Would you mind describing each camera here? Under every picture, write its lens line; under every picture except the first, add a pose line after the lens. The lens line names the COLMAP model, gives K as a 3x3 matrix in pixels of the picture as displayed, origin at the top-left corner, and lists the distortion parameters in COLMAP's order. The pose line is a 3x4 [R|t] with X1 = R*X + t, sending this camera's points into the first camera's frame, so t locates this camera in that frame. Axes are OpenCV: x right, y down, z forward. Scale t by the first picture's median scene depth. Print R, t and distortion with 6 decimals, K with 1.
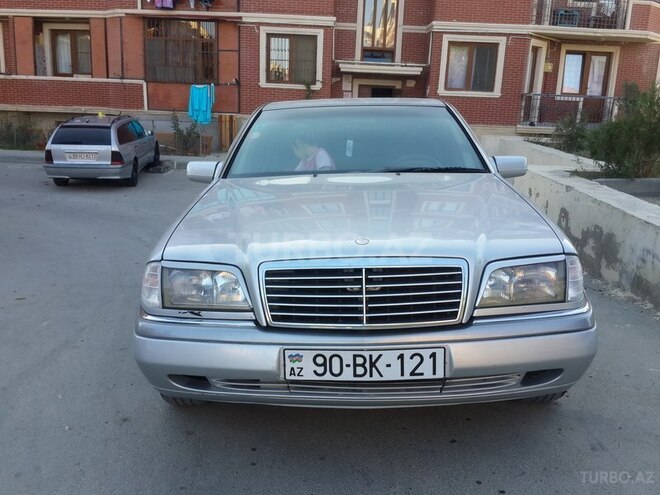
lens RADIAL K [[686.9, 0, 341.7], [0, 686.9, 247.8], [0, 0, 1]] dist [0.174683, -0.367147]
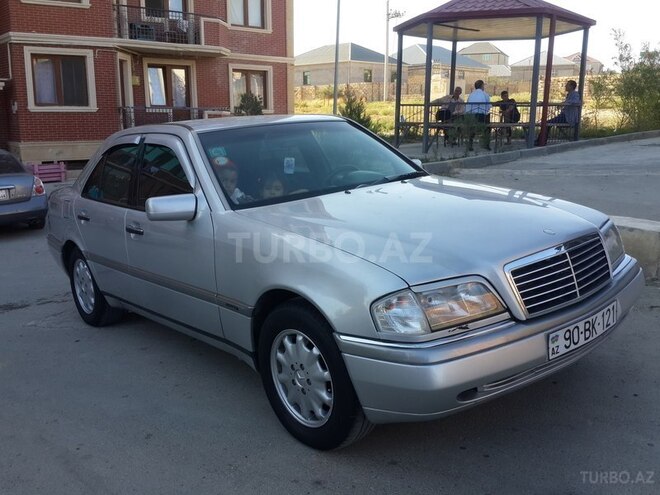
lens RADIAL K [[686.9, 0, 341.7], [0, 686.9, 247.8], [0, 0, 1]] dist [0.174683, -0.367147]
pose [[0.725309, -0.183445, 0.663532, -0.208361], [0.192496, 0.979439, 0.060365, -0.024773], [-0.660963, 0.083944, 0.745709, 0.069909]]
